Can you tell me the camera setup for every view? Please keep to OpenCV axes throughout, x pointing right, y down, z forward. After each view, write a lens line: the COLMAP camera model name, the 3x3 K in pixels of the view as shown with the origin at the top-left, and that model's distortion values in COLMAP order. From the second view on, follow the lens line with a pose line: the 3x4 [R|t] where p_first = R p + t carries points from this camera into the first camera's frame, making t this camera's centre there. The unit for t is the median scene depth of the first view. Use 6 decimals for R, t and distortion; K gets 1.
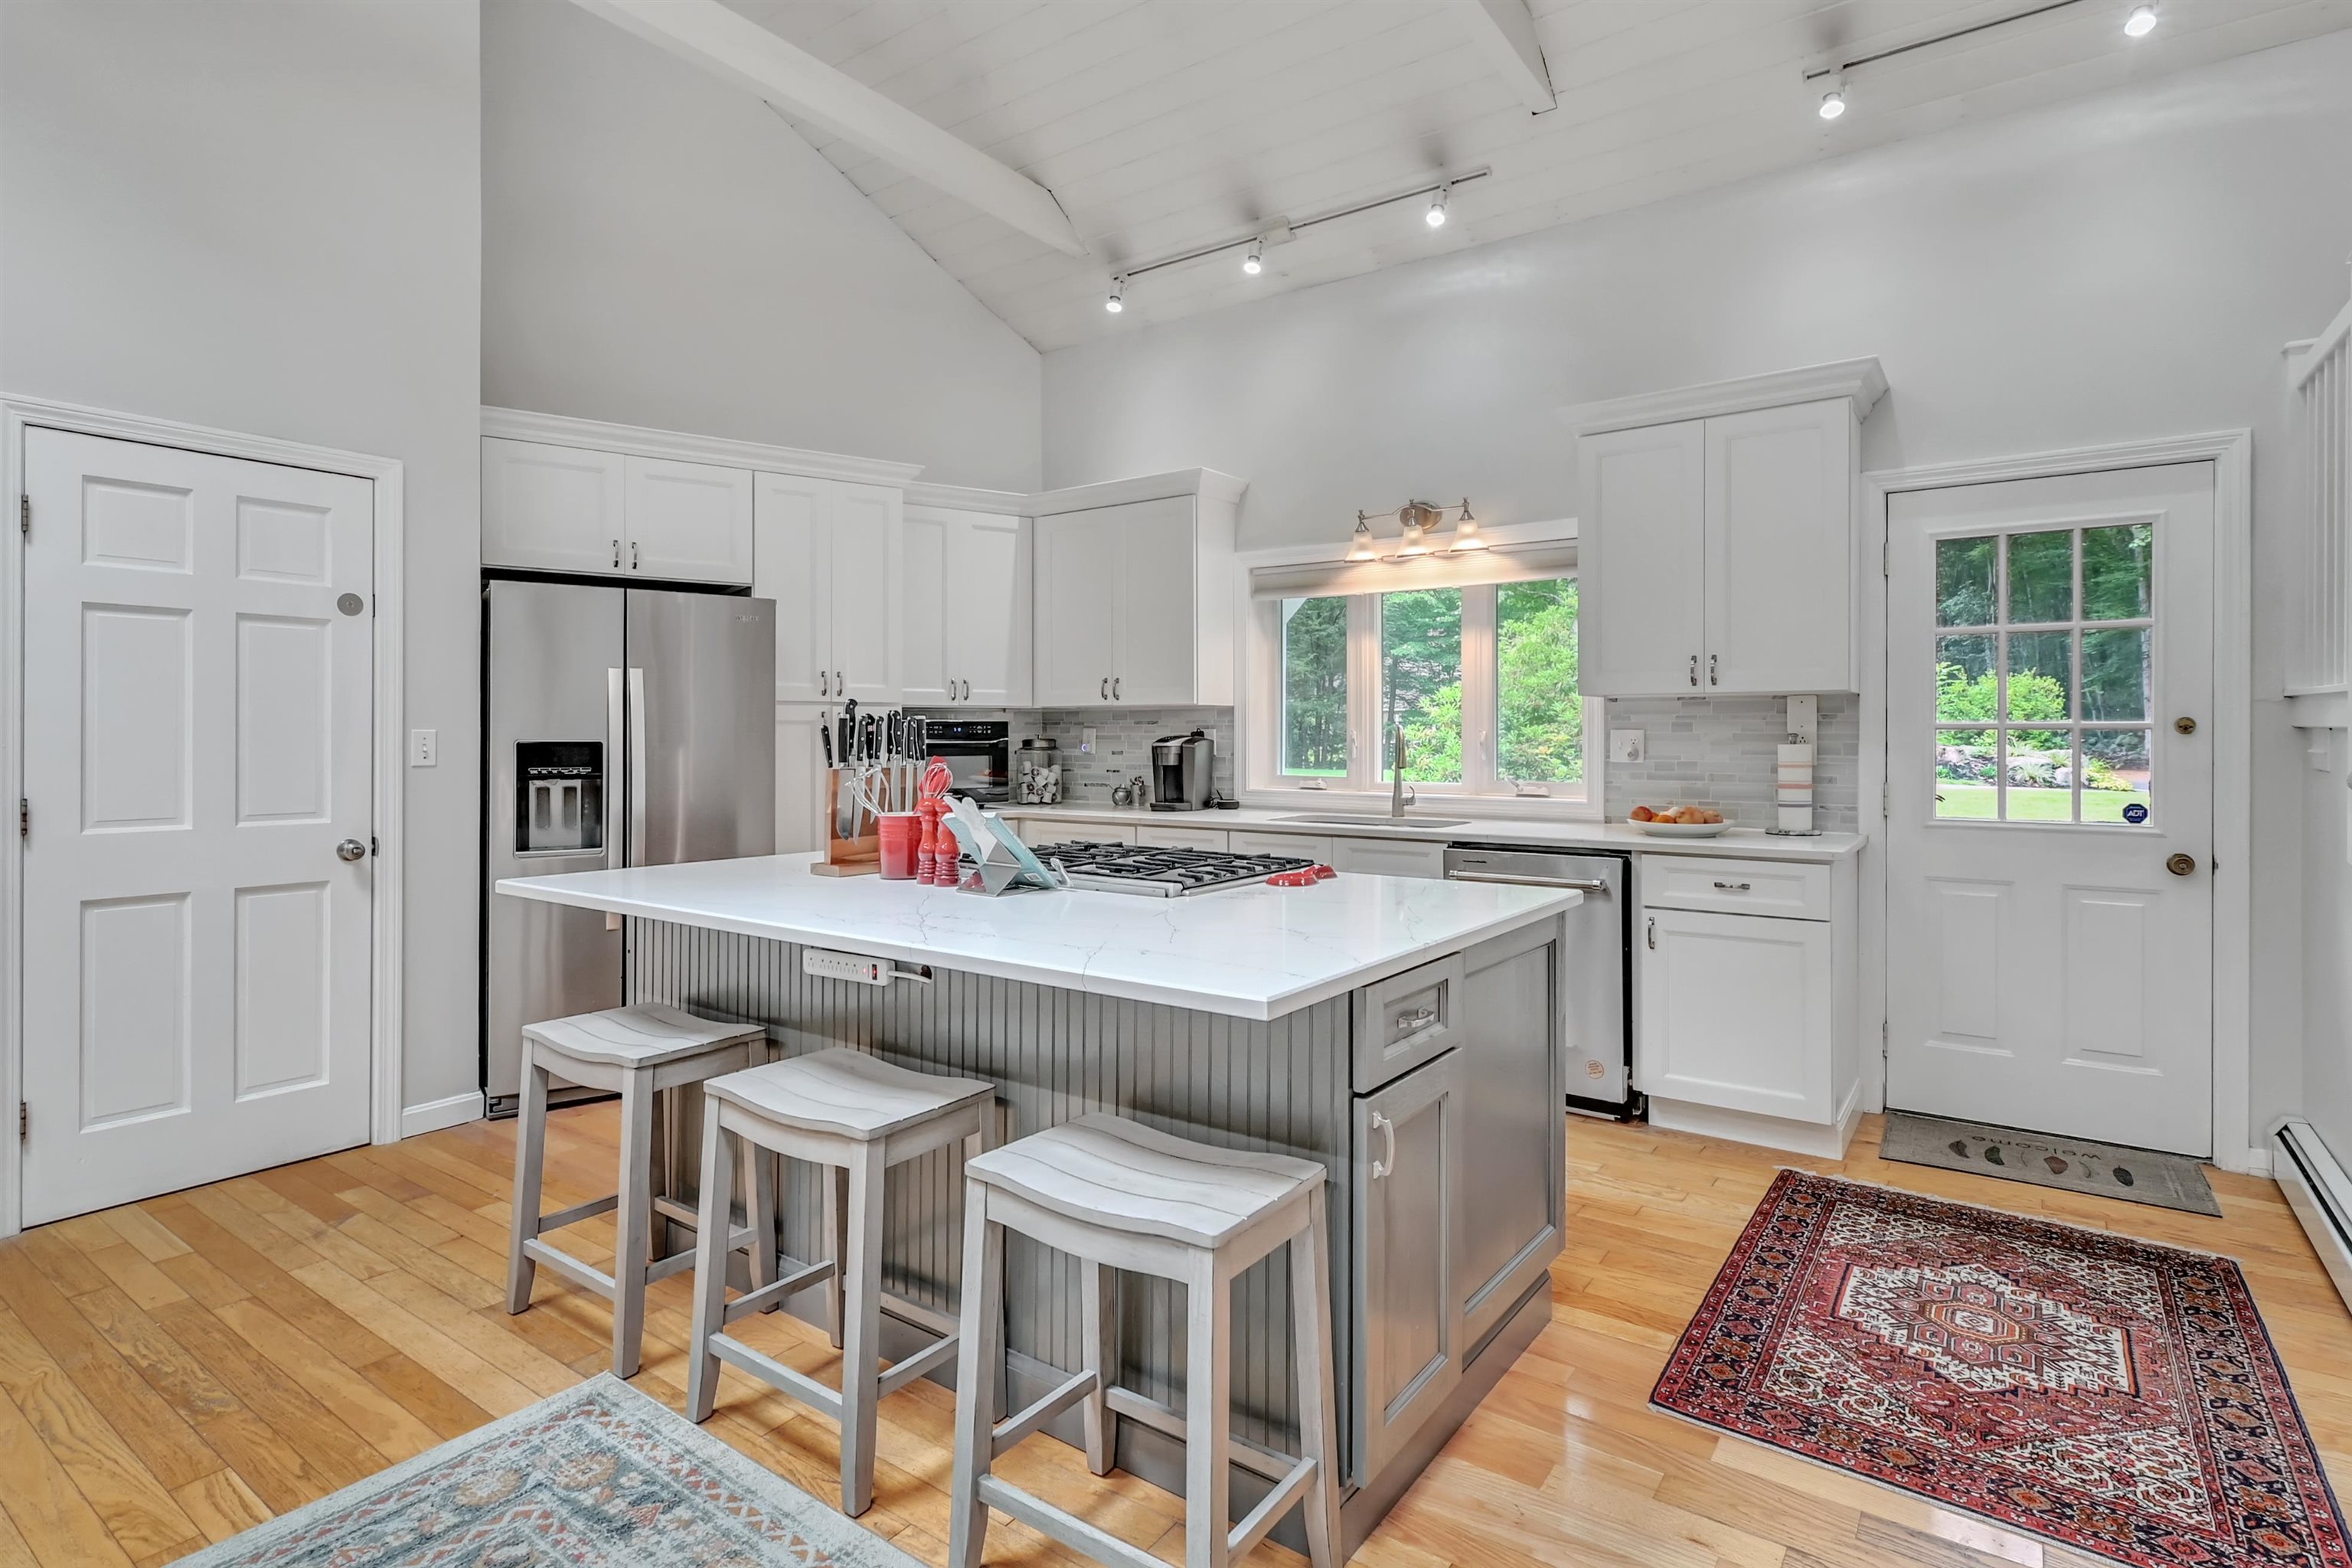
lens RADIAL K [[1184.5, 0, 1186.5], [0, 1184.5, 735.4], [0, 0, 1]] dist [0.004239, -0.002428]
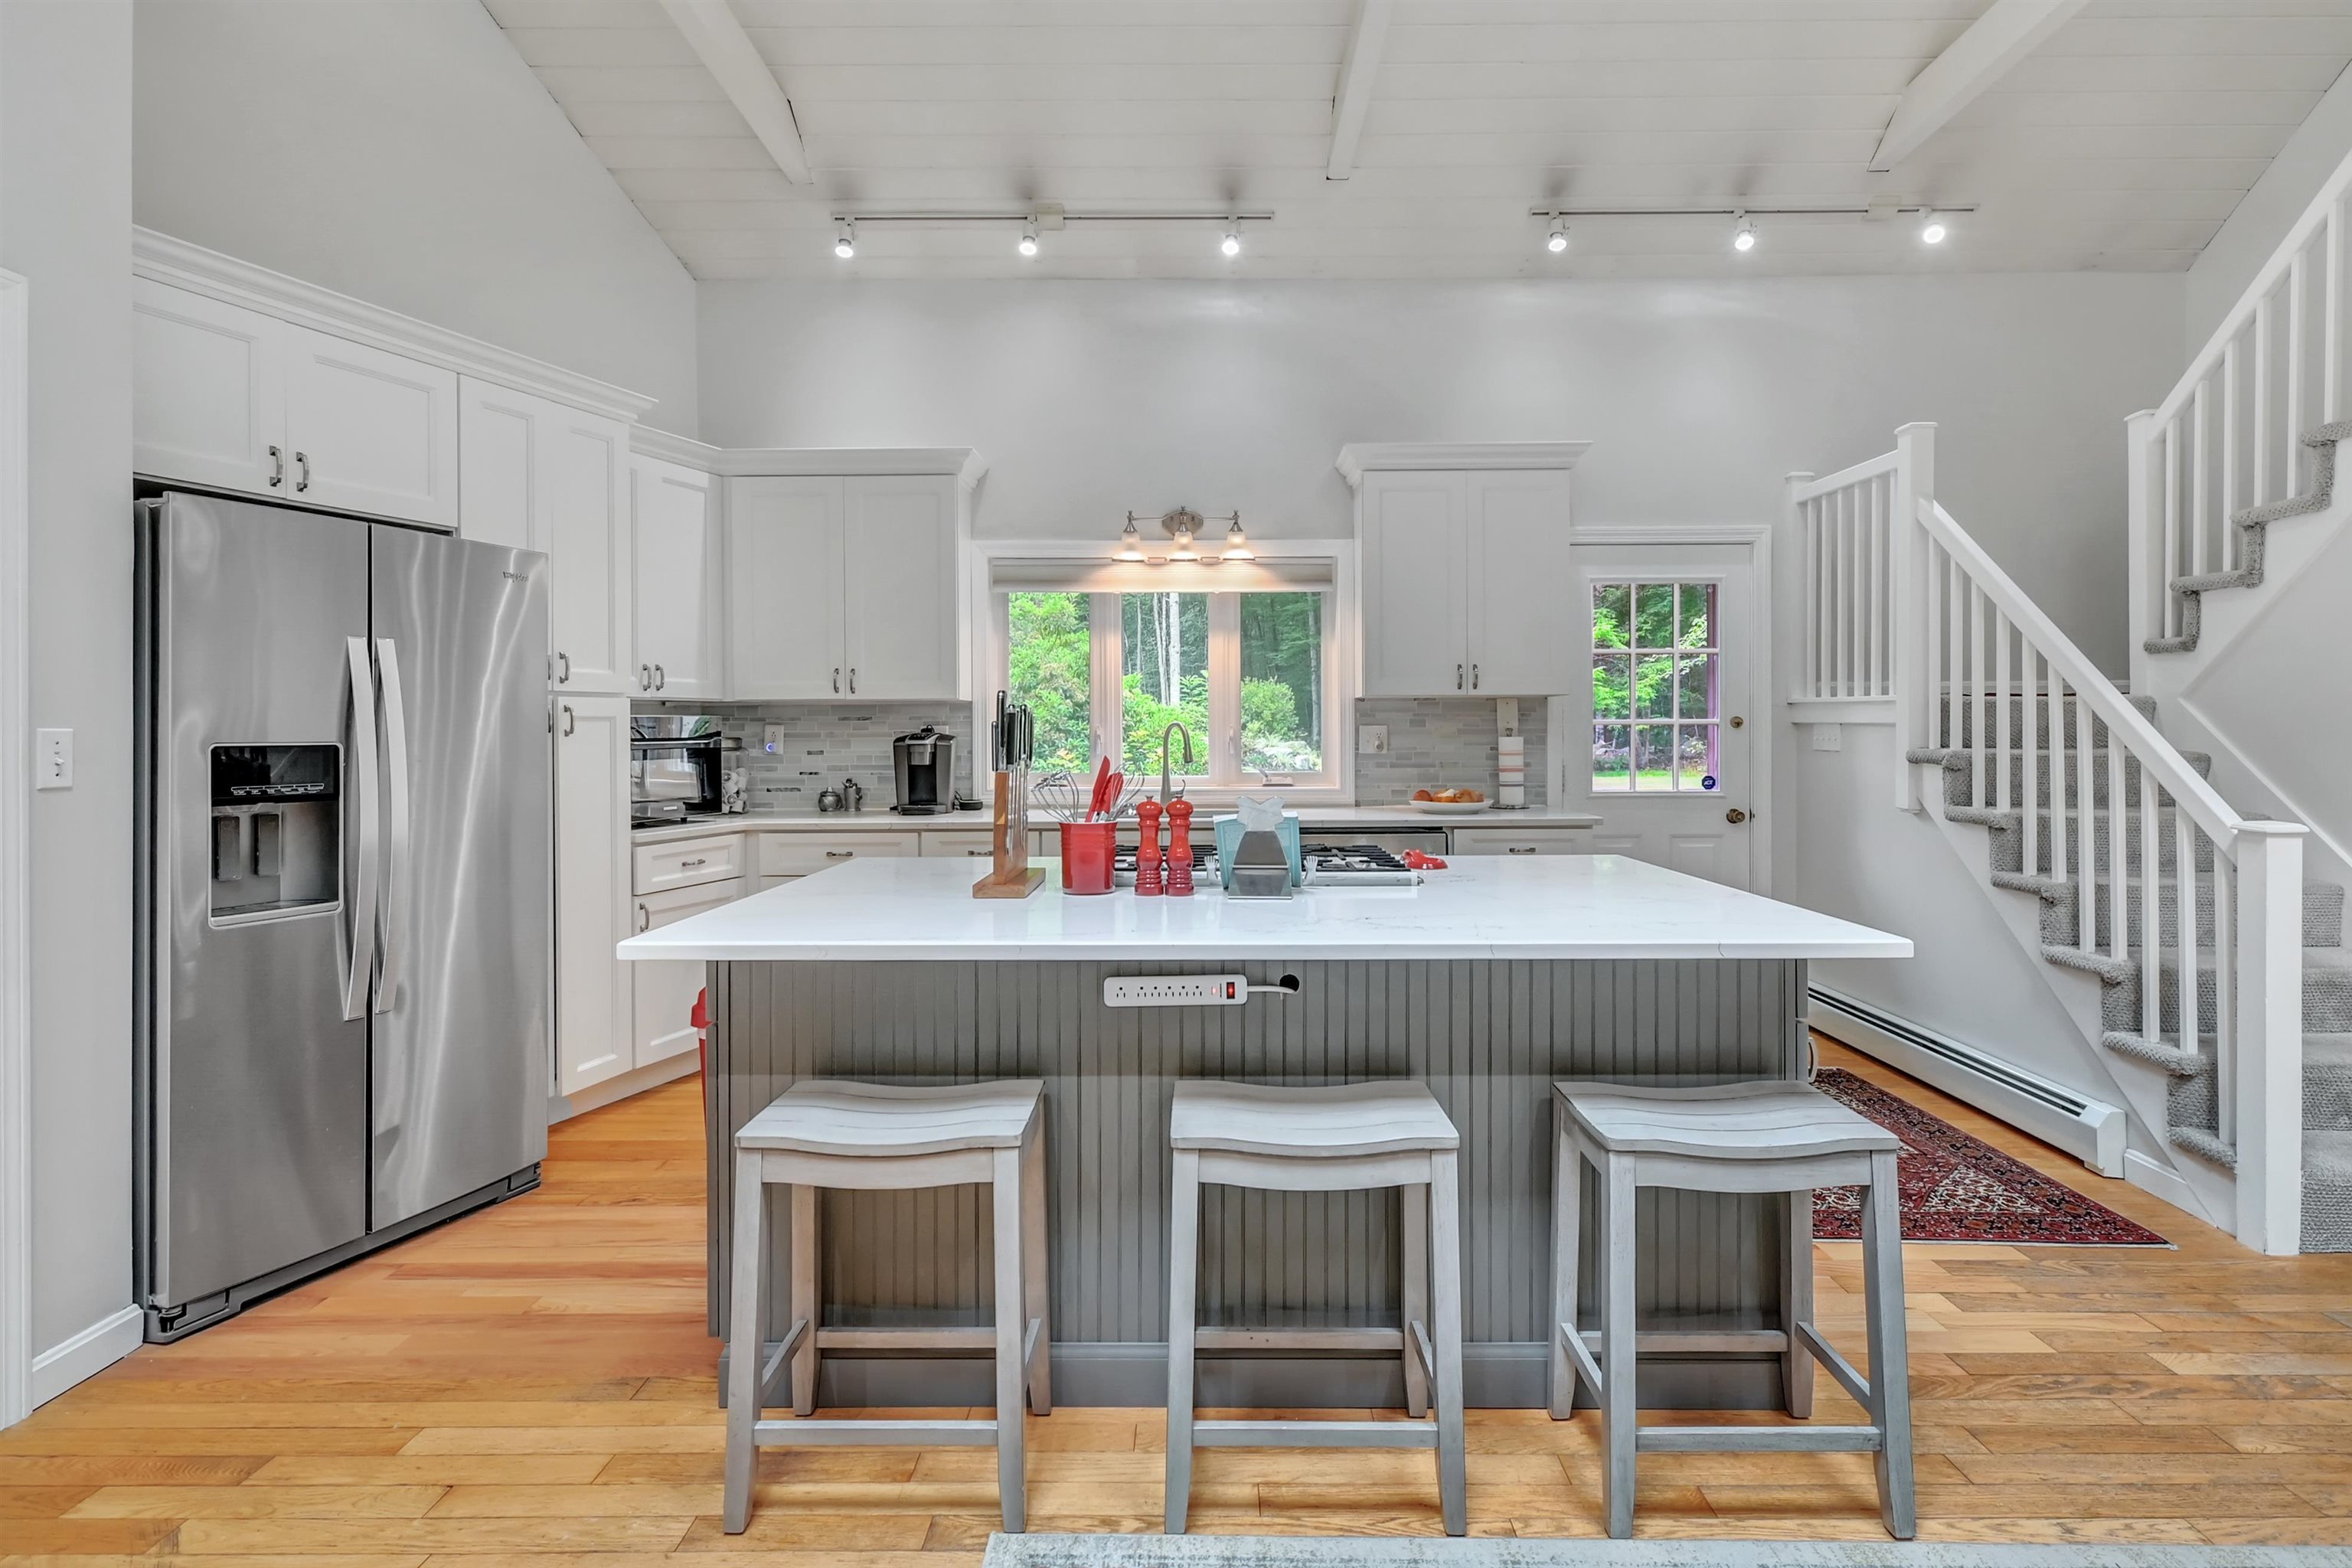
lens RADIAL K [[1184.5, 0, 1203.5], [0, 1184.5, 736.5], [0, 0, 1]] dist [0.004239, -0.002428]
pose [[0.816081, -0.006494, 0.577901, -0.424445], [0.004226, 0.999977, 0.005269, -0.000770], [-0.577922, -0.001857, 0.816090, 0.138694]]
